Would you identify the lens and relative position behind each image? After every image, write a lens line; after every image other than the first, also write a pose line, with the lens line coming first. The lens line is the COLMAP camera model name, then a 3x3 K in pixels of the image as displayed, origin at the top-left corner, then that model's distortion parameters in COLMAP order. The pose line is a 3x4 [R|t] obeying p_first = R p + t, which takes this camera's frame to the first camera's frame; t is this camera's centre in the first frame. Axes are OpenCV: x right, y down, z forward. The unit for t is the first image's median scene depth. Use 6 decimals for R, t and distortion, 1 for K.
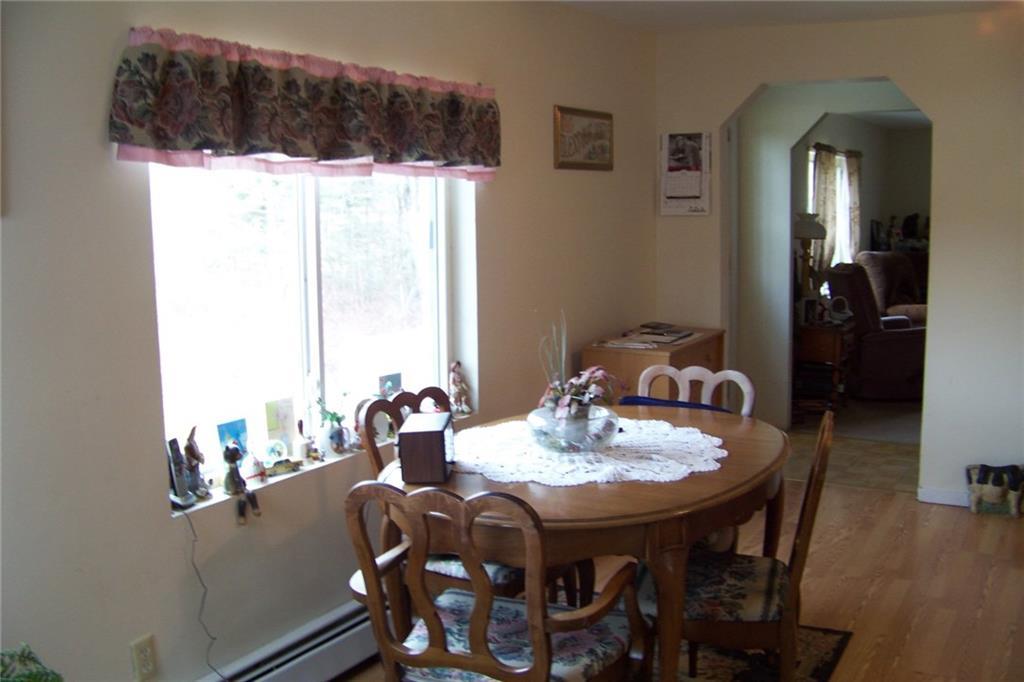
lens RADIAL K [[1083.7, 0, 511.9], [0, 1083.7, 358.7], [0, 0, 1]] dist [-0.244749, 0.331502]
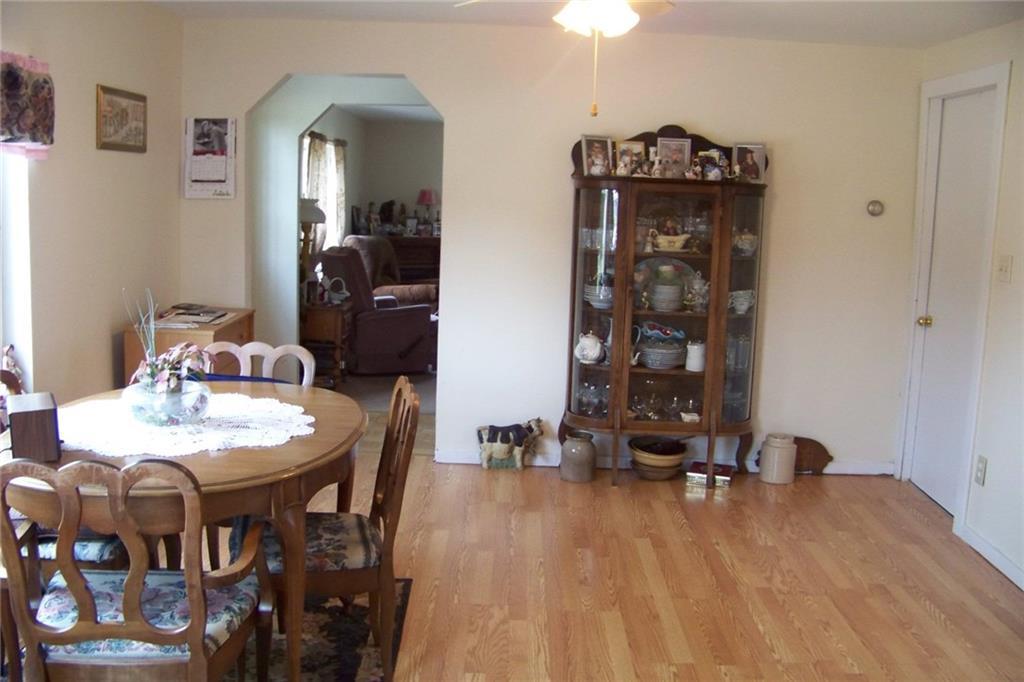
lens RADIAL K [[1083.7, 0, 511.9], [0, 1083.7, 358.7], [0, 0, 1]] dist [-0.244749, 0.331502]
pose [[0.874023, -0.033860, 0.484703, -0.115748], [0.027344, 0.999416, 0.020510, 0.008526], [-0.485114, -0.004672, 0.874438, -0.034548]]
